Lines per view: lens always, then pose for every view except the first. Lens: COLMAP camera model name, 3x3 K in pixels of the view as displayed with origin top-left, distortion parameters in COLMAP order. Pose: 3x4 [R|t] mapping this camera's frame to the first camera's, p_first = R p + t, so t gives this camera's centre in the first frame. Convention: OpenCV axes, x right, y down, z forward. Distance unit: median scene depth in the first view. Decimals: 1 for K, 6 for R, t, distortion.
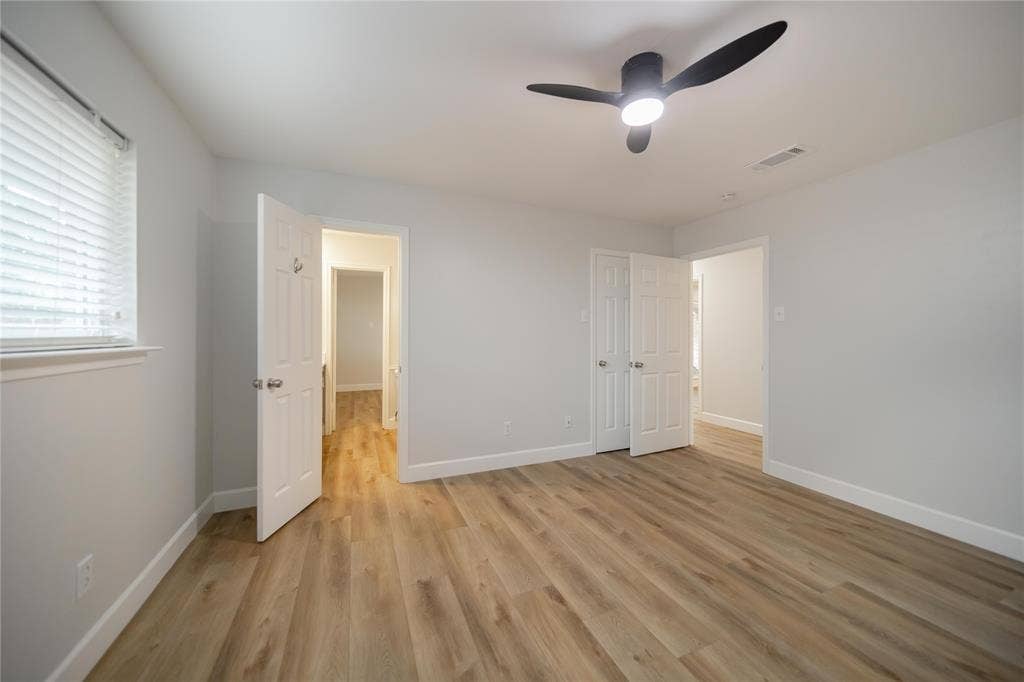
lens RADIAL K [[362.5, 0, 508.3], [0, 362.5, 331.8], [0, 0, 1]] dist [0.001811, 0.000327]
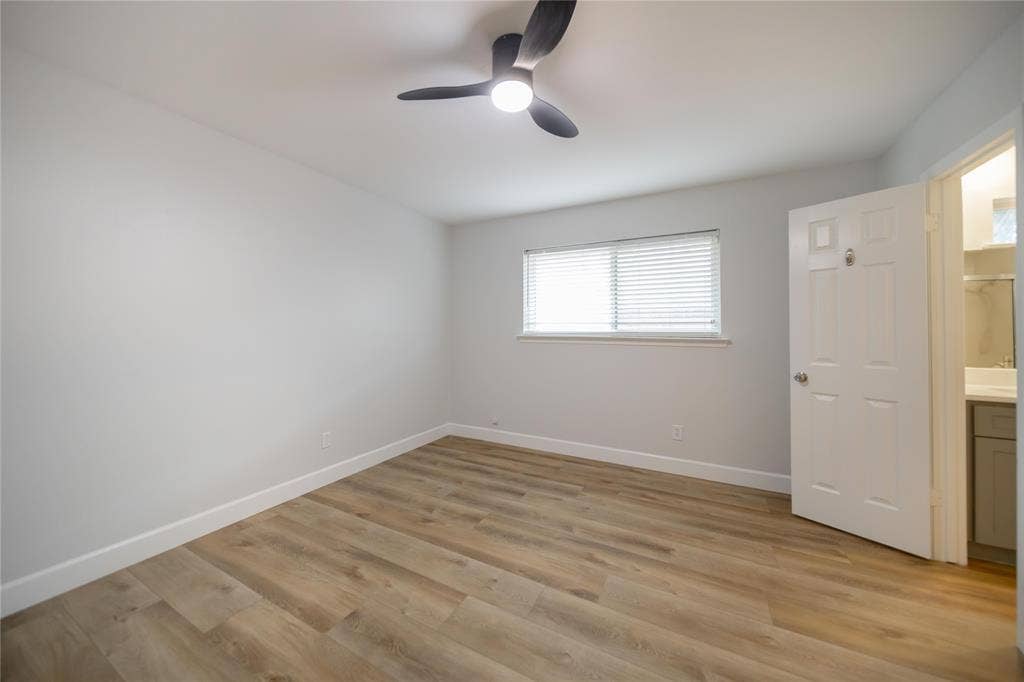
lens RADIAL K [[362.5, 0, 508.3], [0, 362.5, 331.8], [0, 0, 1]] dist [0.001811, 0.000327]
pose [[-0.776449, -0.003955, -0.630168, 0.892367], [-0.004772, 0.999989, -0.000395, 0.014175], [0.630163, 0.002700, -0.776459, 1.602391]]
